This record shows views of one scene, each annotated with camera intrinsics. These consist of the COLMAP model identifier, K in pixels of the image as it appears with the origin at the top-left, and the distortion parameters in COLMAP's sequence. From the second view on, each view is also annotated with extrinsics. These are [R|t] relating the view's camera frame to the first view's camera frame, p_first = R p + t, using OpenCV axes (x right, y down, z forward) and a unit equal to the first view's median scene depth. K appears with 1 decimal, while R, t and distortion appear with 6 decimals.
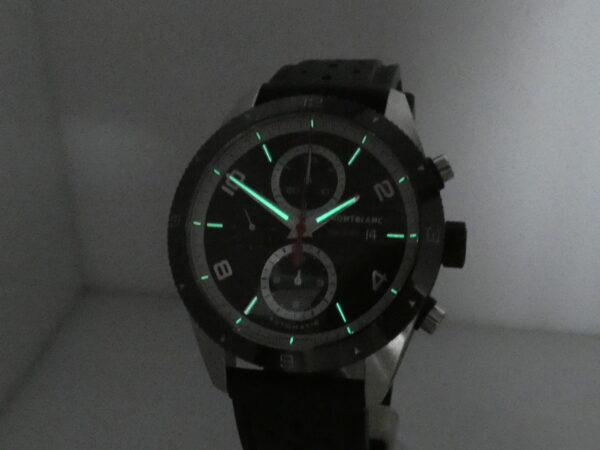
lens RADIAL K [[783.2, 0, 306.4], [0, 783.2, 227.6], [0, 0, 1]] dist [0.036433, 0.000000]
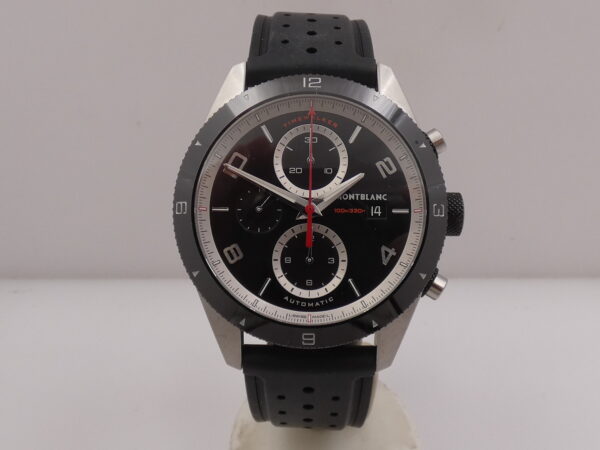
lens RADIAL K [[783.2, 0, 299.4], [0, 783.2, 223.0], [0, 0, 1]] dist [0.036433, 0.000000]
pose [[0.979959, -0.068773, 0.186953, -0.210834], [0.046126, 0.991347, 0.122895, -0.106569], [-0.193787, -0.111808, 0.974651, 0.000389]]
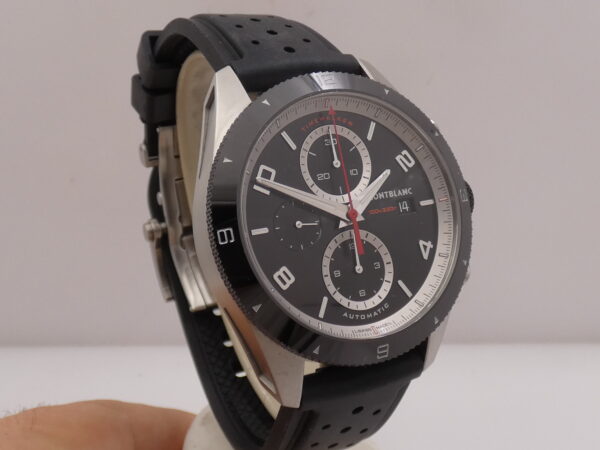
lens RADIAL K [[783.2, 0, 305.2], [0, 783.2, 225.7], [0, 0, 1]] dist [0.036433, 0.000000]
pose [[0.764635, -0.212918, 0.608276, -0.623462], [0.161506, 0.977037, 0.138976, -0.125635], [-0.623898, -0.008026, 0.781464, 0.288230]]
